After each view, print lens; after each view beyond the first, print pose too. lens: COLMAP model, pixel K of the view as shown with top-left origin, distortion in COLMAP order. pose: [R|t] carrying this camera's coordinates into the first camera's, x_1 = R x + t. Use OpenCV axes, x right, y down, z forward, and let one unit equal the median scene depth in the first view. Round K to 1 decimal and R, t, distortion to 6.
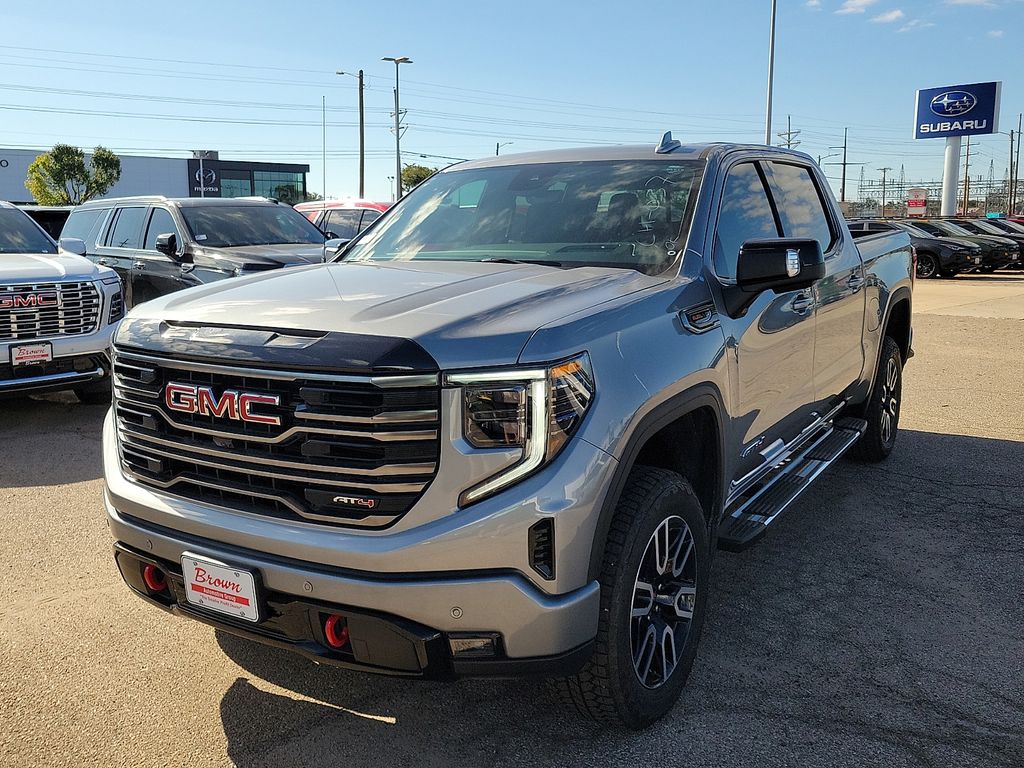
lens RADIAL K [[936.5, 0, 496.7], [0, 936.5, 381.8], [0, 0, 1]] dist [0.042837, 0.000000]
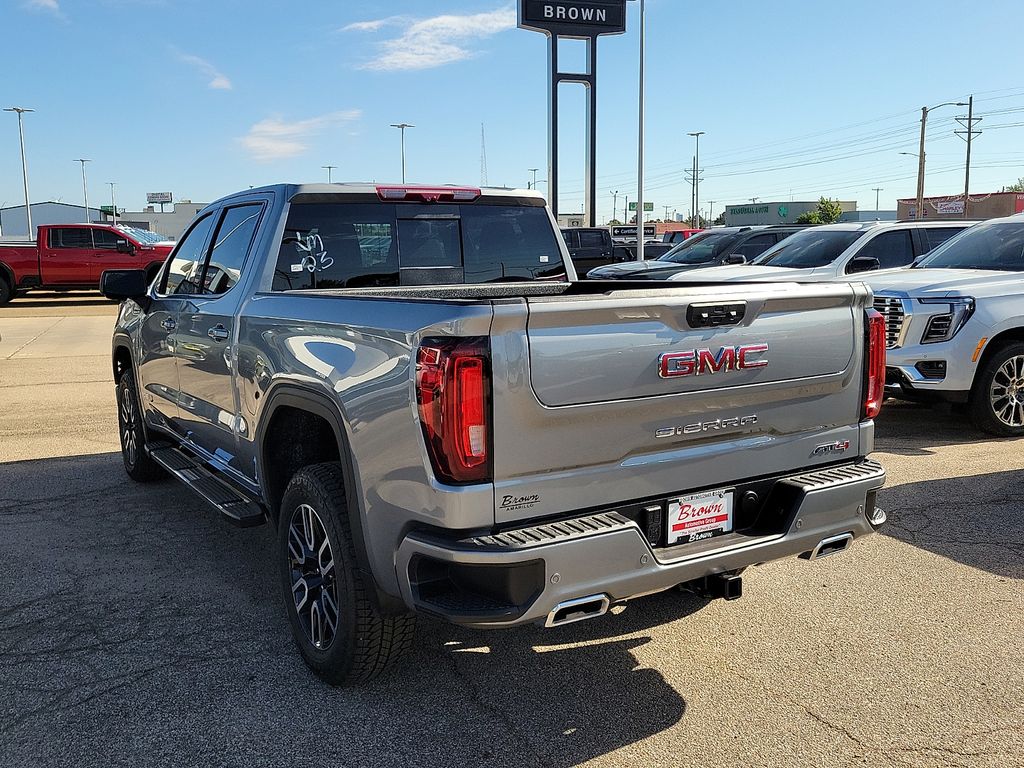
lens RADIAL K [[935.1, 0, 494.5], [0, 935.1, 385.7], [0, 0, 1]] dist [0.046748, 0.000000]
pose [[-0.450807, 0.152141, -0.879560, 1.530751], [-0.131977, 0.963177, 0.234248, -0.438512], [0.882811, 0.221682, -0.414128, 2.346135]]
